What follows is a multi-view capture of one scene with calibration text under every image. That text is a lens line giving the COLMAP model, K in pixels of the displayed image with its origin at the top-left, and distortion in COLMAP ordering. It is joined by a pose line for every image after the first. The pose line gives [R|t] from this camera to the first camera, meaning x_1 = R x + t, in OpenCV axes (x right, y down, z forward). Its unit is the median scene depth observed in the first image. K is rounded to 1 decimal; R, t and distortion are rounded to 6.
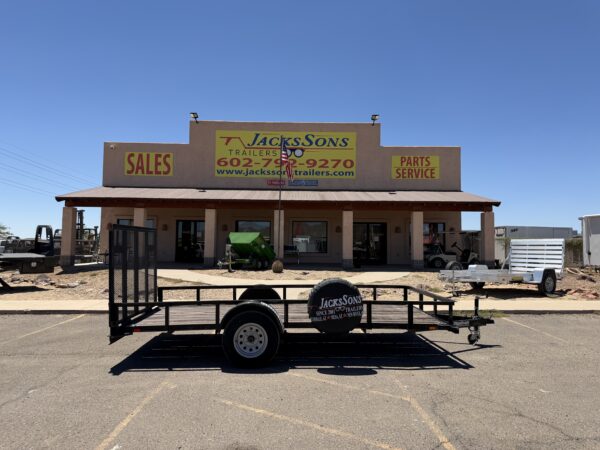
lens RADIAL K [[420.7, 0, 297.5], [0, 420.7, 225.6], [0, 0, 1]] dist [0.061735, -0.064259]
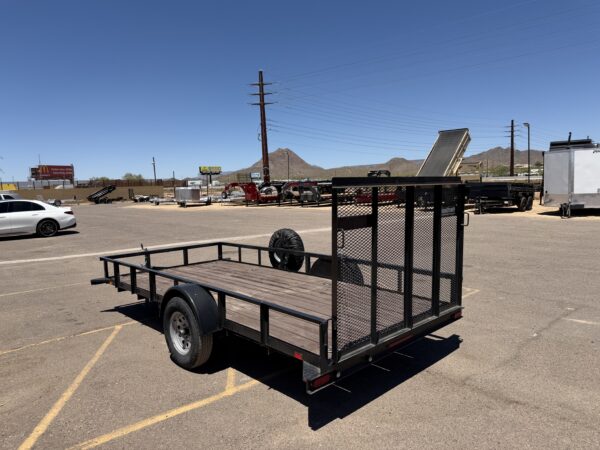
lens RADIAL K [[420.7, 0, 297.5], [0, 420.7, 225.6], [0, 0, 1]] dist [0.061735, -0.064259]
pose [[-0.663911, -0.053000, 0.745931, -0.203857], [-0.010498, 0.998048, 0.061569, 0.009761], [-0.747738, 0.033045, -0.663171, 0.432955]]
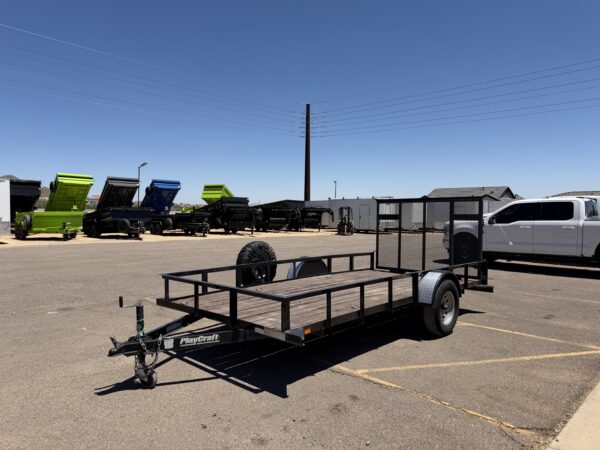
lens RADIAL K [[420.7, 0, 297.5], [0, 420.7, 225.6], [0, 0, 1]] dist [0.061735, -0.064259]
pose [[-0.714105, 0.010571, -0.699959, 0.197446], [0.025501, 0.999615, -0.010919, 0.023666], [0.699574, -0.025647, -0.714100, 0.461949]]
